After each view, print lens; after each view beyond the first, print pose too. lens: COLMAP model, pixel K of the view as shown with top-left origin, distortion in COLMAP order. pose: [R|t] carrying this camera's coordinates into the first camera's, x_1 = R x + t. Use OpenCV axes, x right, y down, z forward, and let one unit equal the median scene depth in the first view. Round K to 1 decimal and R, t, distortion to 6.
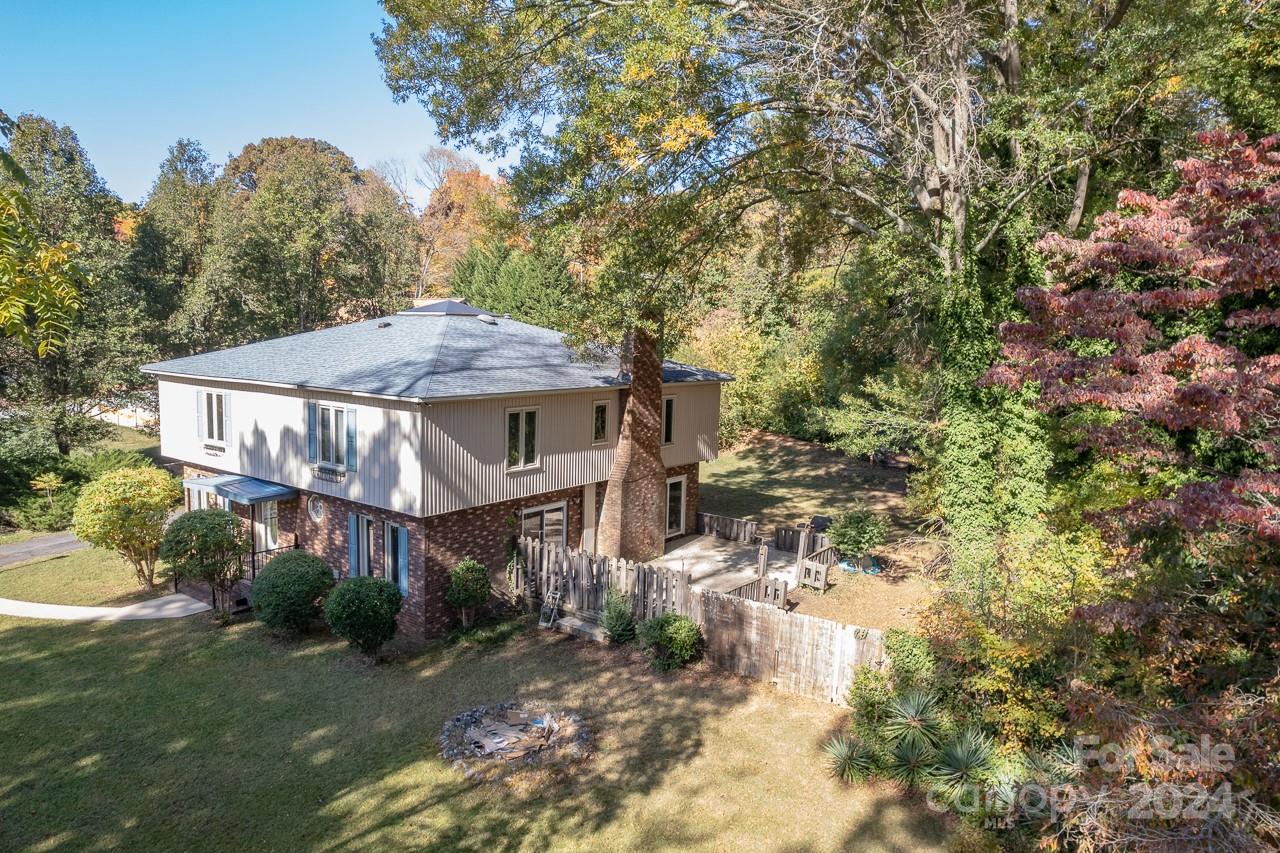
lens RADIAL K [[847.8, 0, 608.4], [0, 847.8, 443.1], [0, 0, 1]] dist [-0.054964, 0.000559]
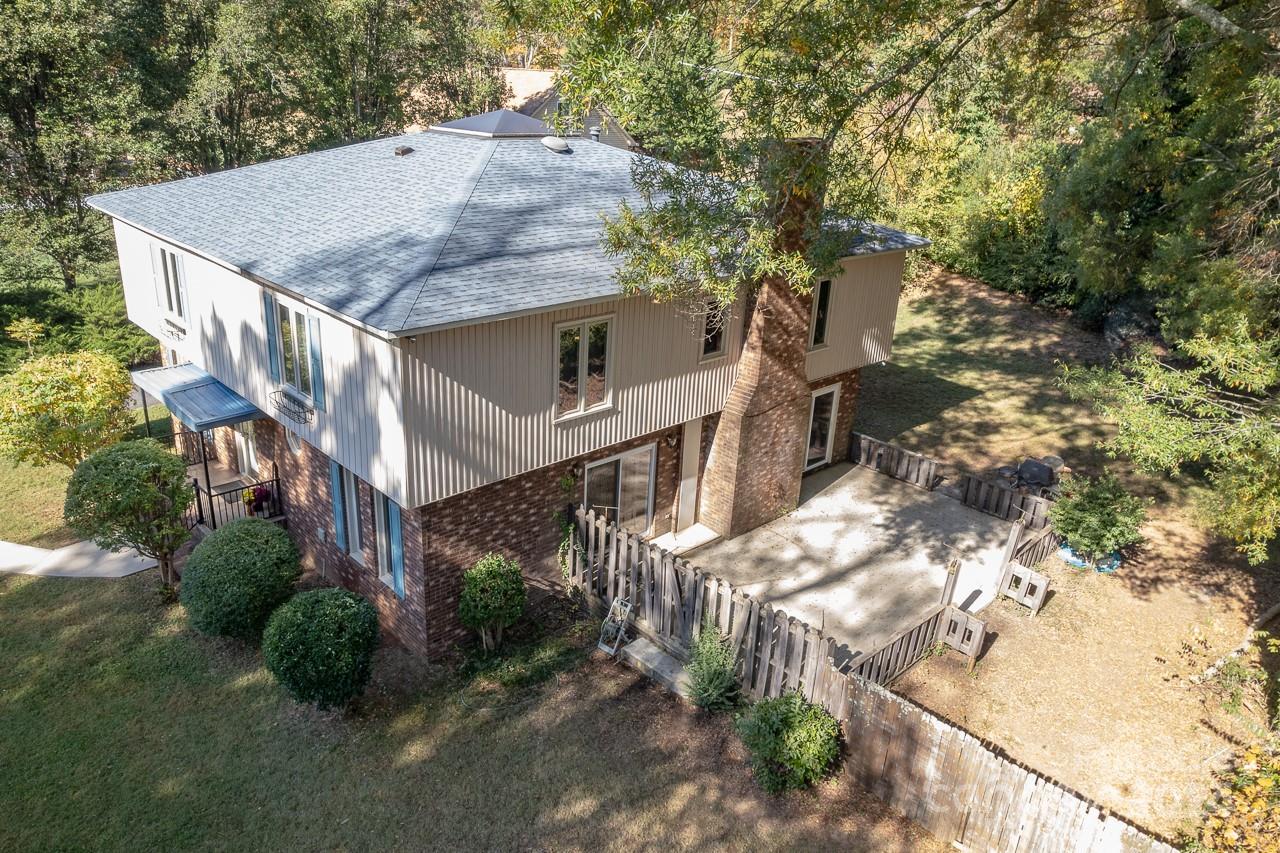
lens RADIAL K [[897.3, 0, 640.0], [0, 897.3, 426.5], [0, 0, 1]] dist [-0.051090, 0.005069]
pose [[0.991245, 0.067570, -0.113433, 0.017252], [-0.039449, 0.971449, 0.233946, -0.108925], [0.126002, -0.227423, 0.965610, 0.313301]]
